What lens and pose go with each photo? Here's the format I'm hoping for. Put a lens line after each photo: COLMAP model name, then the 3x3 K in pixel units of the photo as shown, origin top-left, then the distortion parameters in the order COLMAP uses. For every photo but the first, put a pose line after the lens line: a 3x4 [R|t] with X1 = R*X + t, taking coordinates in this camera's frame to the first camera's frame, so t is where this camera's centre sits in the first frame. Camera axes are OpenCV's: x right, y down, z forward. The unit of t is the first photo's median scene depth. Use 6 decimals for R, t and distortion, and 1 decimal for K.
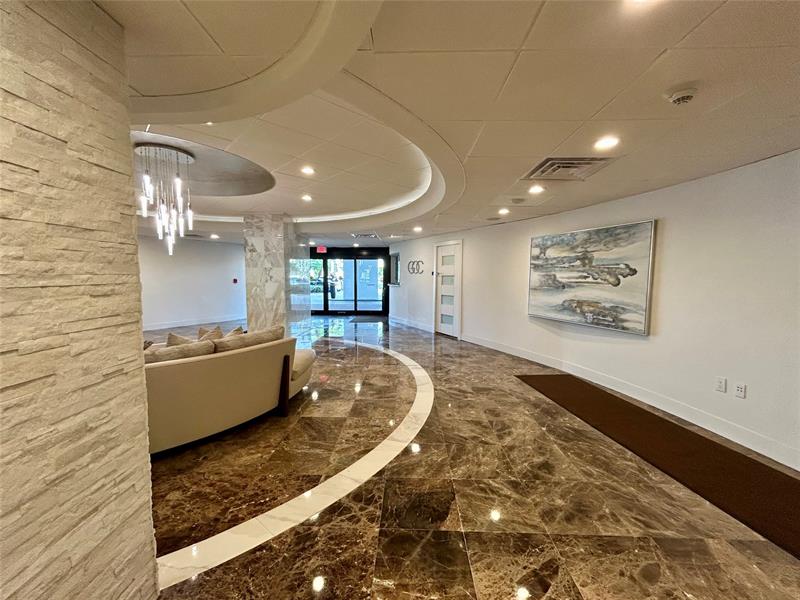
lens RADIAL K [[324.0, 0, 399.0], [0, 324.0, 300.3], [0, 0, 1]] dist [0.001420, 0.000118]
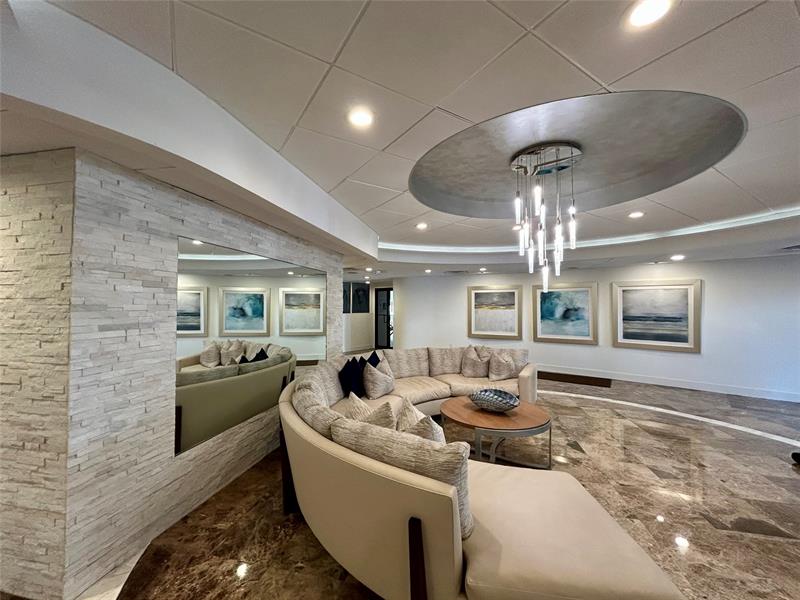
lens RADIAL K [[324.0, 0, 401.4], [0, 324.0, 294.5], [0, 0, 1]] dist [0.001420, 0.000118]
pose [[-0.170236, -0.021145, -0.985176, 0.281731], [-0.080145, 0.996755, -0.007545, -0.363624], [0.982139, 0.077672, -0.171378, 2.965550]]
